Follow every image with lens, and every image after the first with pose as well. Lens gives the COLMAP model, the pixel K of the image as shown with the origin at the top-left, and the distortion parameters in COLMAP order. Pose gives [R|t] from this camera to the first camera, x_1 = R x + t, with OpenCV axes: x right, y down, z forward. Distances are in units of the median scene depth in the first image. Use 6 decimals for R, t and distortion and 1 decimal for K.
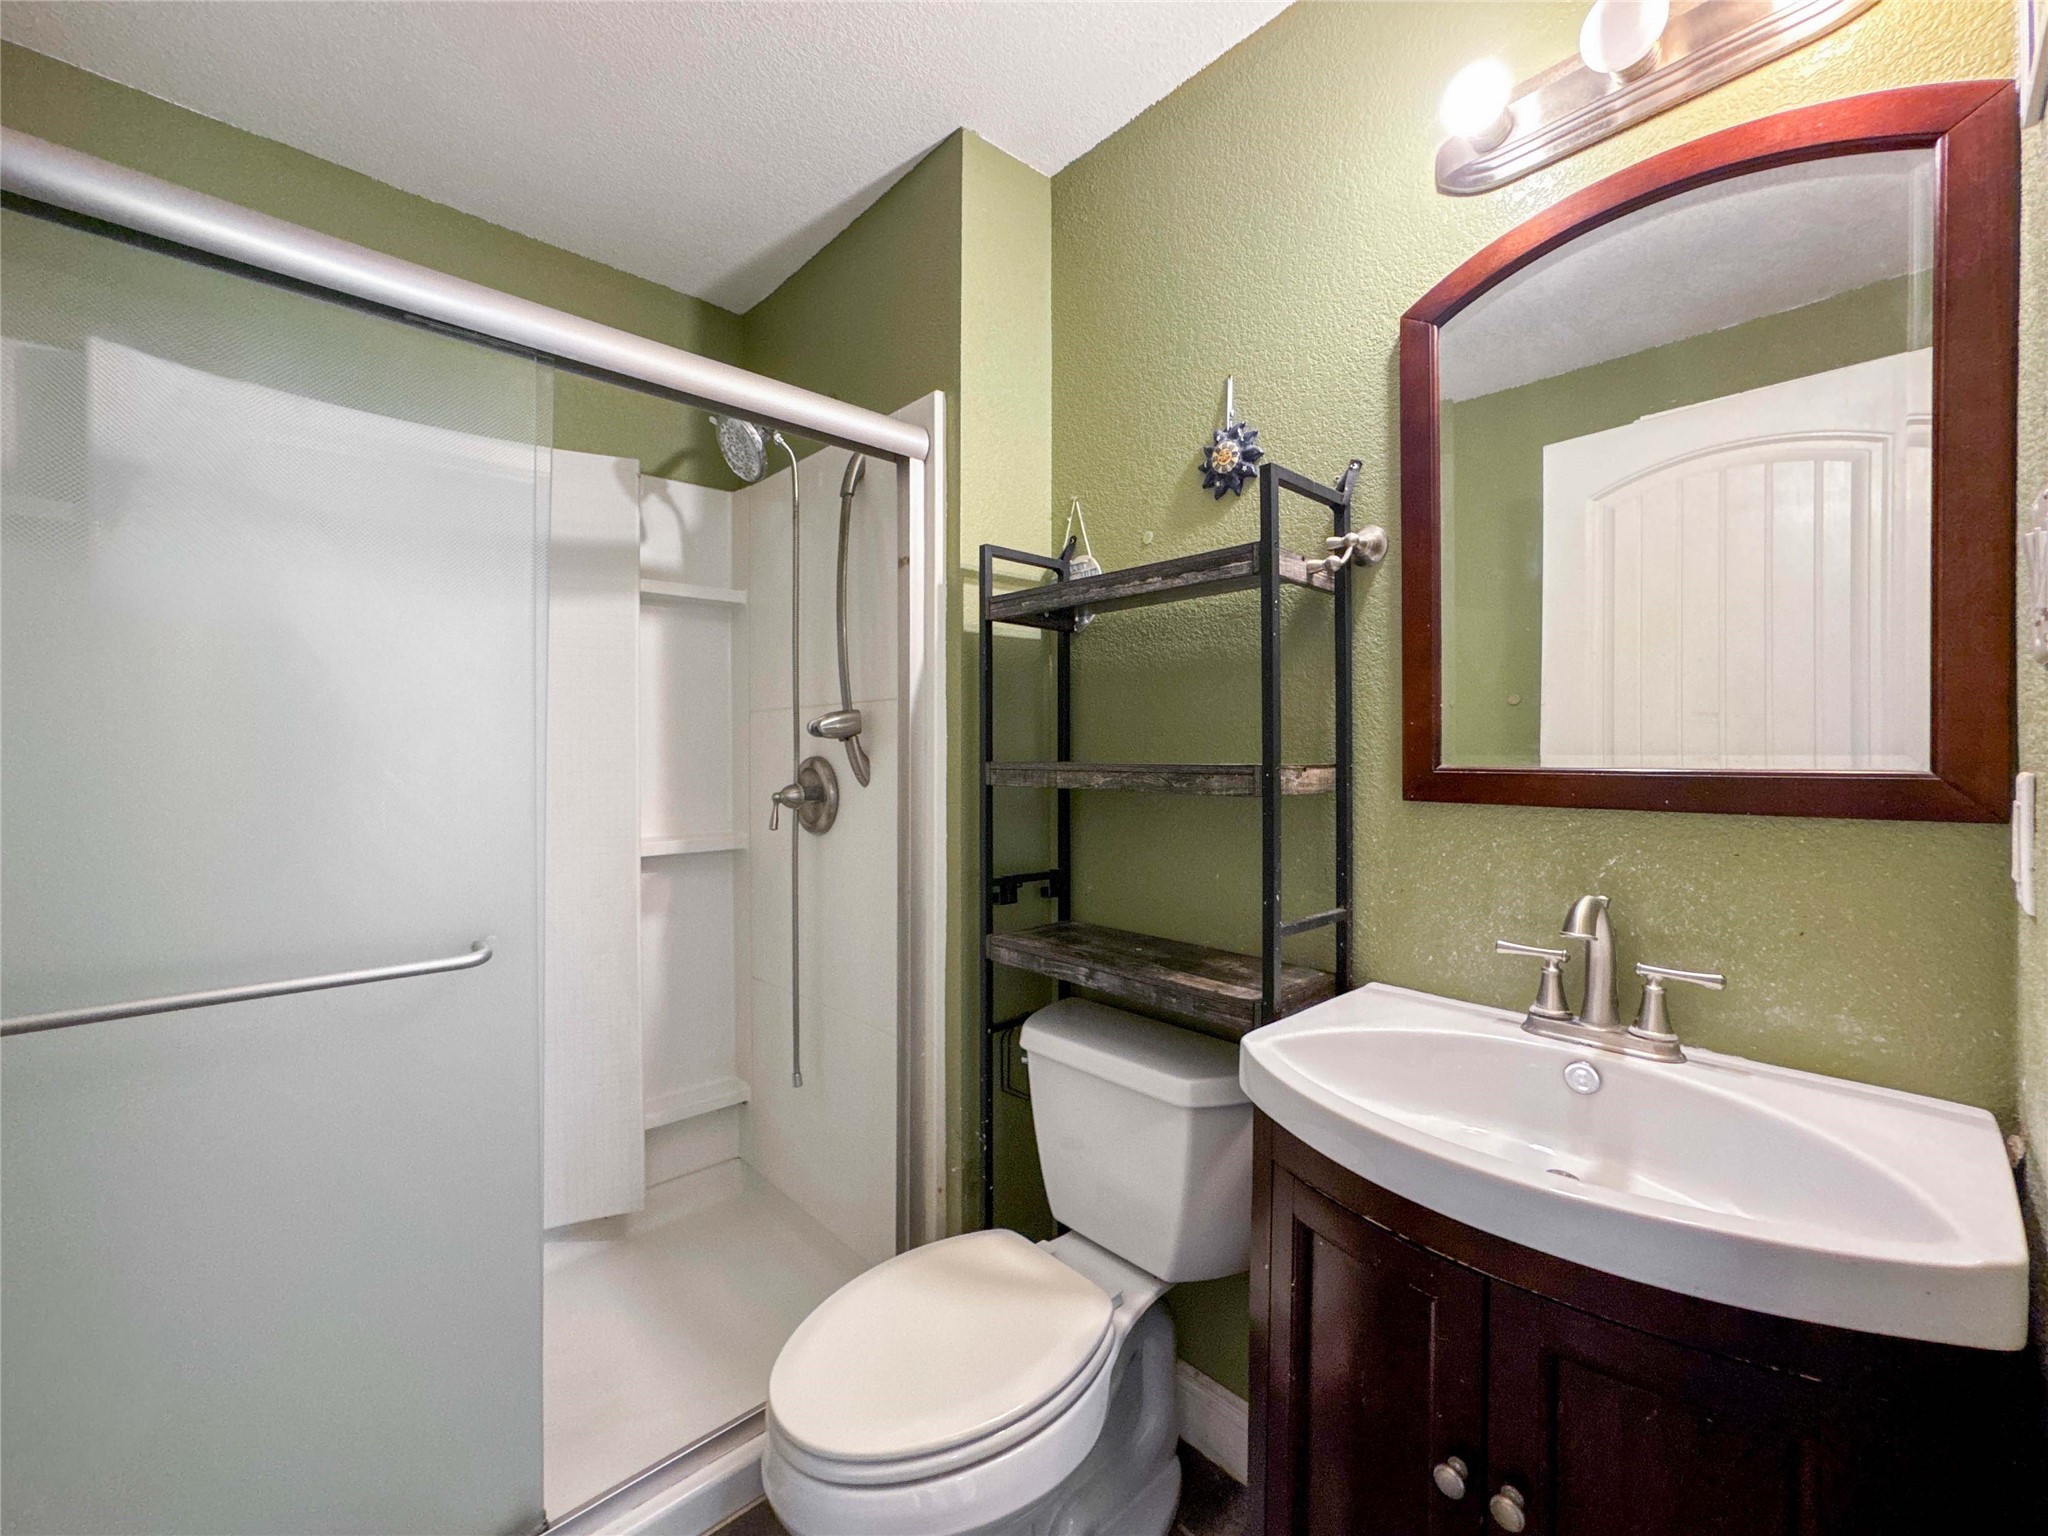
lens RADIAL K [[830.9, 0, 1012.6], [0, 830.9, 761.7], [0, 0, 1]] dist [-0.018792, 0.000294]
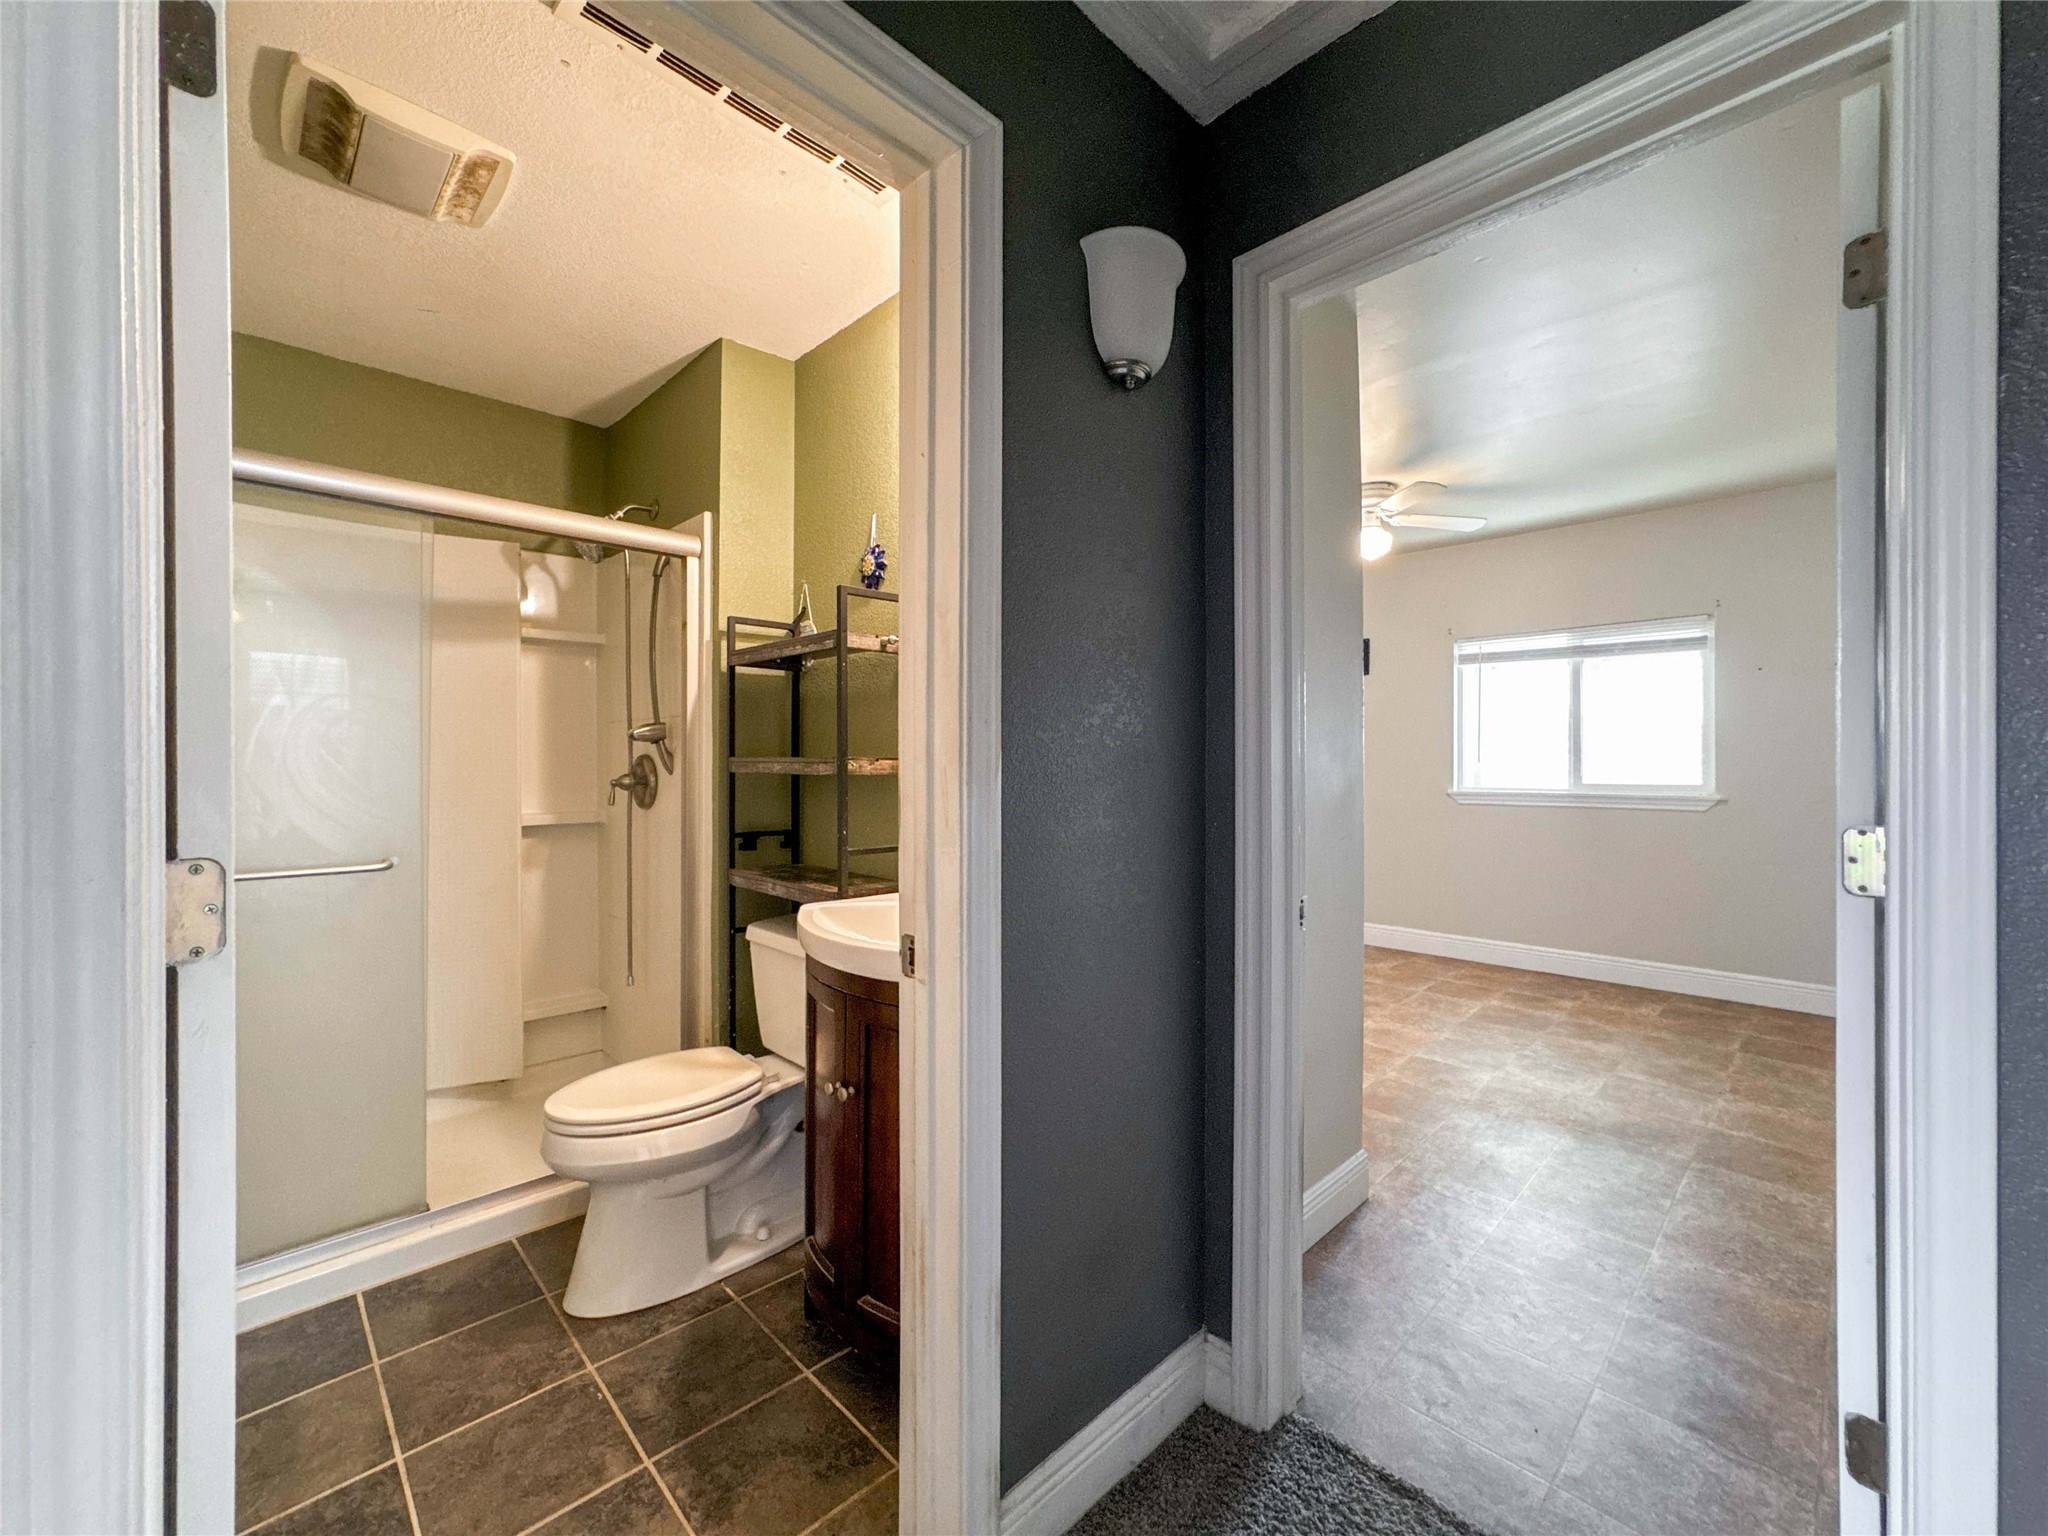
lens RADIAL K [[830.9, 0, 1024.3], [0, 830.9, 773.3], [0, 0, 1]] dist [-0.018792, 0.000294]
pose [[0.999326, 0.004214, 0.036453, 0.421446], [-0.004377, 0.999981, 0.004400, 0.019901], [-0.036434, -0.004557, 0.999326, -0.514117]]
